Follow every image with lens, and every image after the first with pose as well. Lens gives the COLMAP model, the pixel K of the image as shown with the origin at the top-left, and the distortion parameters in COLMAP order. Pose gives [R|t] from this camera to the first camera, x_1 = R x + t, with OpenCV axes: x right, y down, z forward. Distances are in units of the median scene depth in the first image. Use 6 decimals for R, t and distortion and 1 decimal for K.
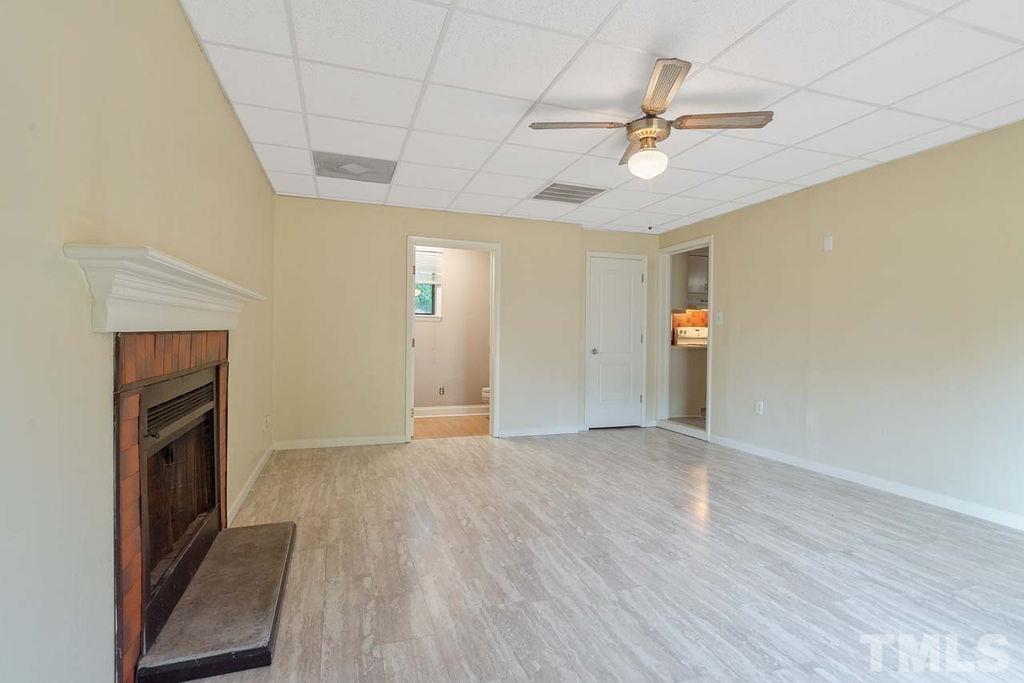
lens RADIAL K [[497.1, 0, 511.1], [0, 497.1, 342.4], [0, 0, 1]] dist [-0.001551, 0.001474]
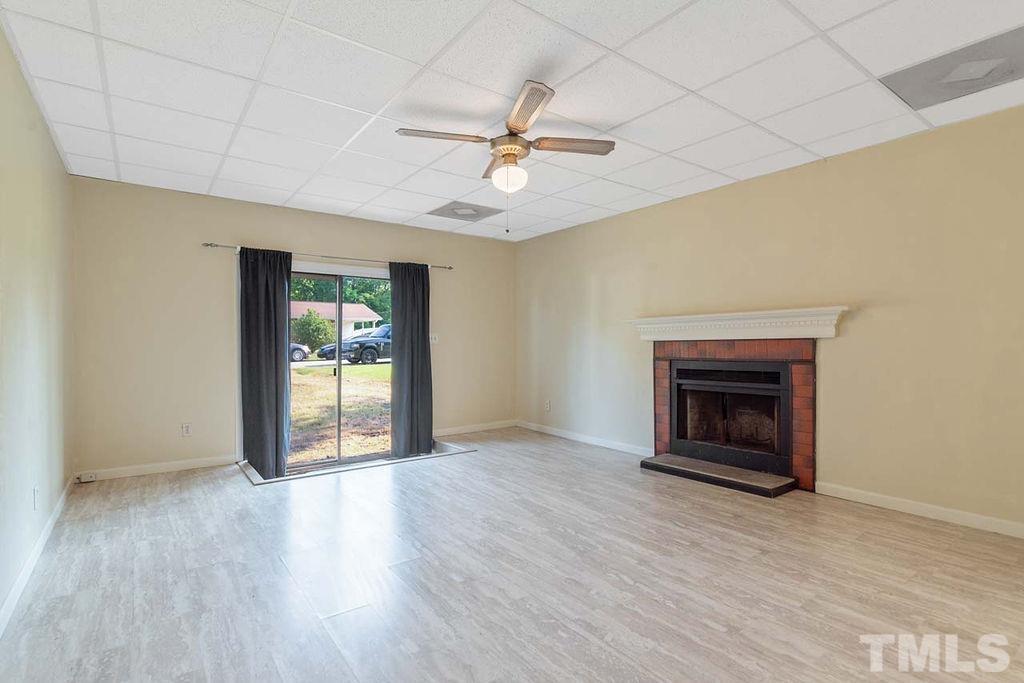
lens RADIAL K [[497.1, 0, 511.1], [0, 497.1, 342.4], [0, 0, 1]] dist [-0.001551, 0.001474]
pose [[-0.952971, -0.007201, -0.302977, 0.581711], [-0.011308, 0.999866, 0.011805, -0.019736], [0.302852, 0.014676, -0.952925, 1.981501]]
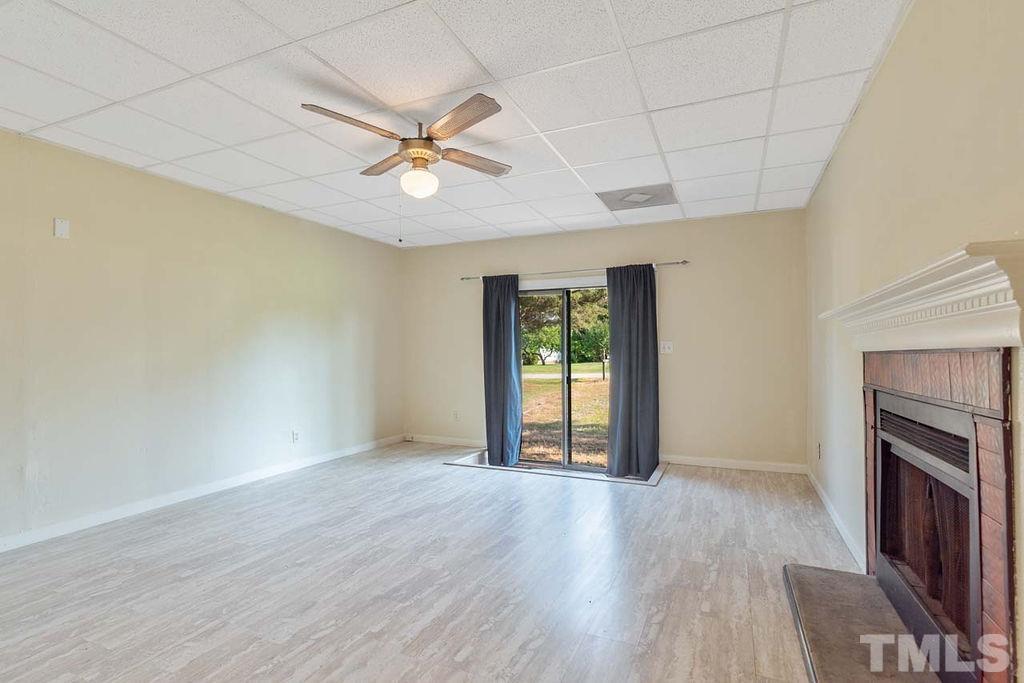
lens RADIAL K [[497.1, 0, 511.1], [0, 497.1, 342.4], [0, 0, 1]] dist [-0.001551, 0.001474]
pose [[-0.731213, 0.003203, 0.682142, -0.544842], [0.005136, 0.999986, 0.000810, -0.031284], [-0.682130, 0.004096, -0.731220, 1.587560]]
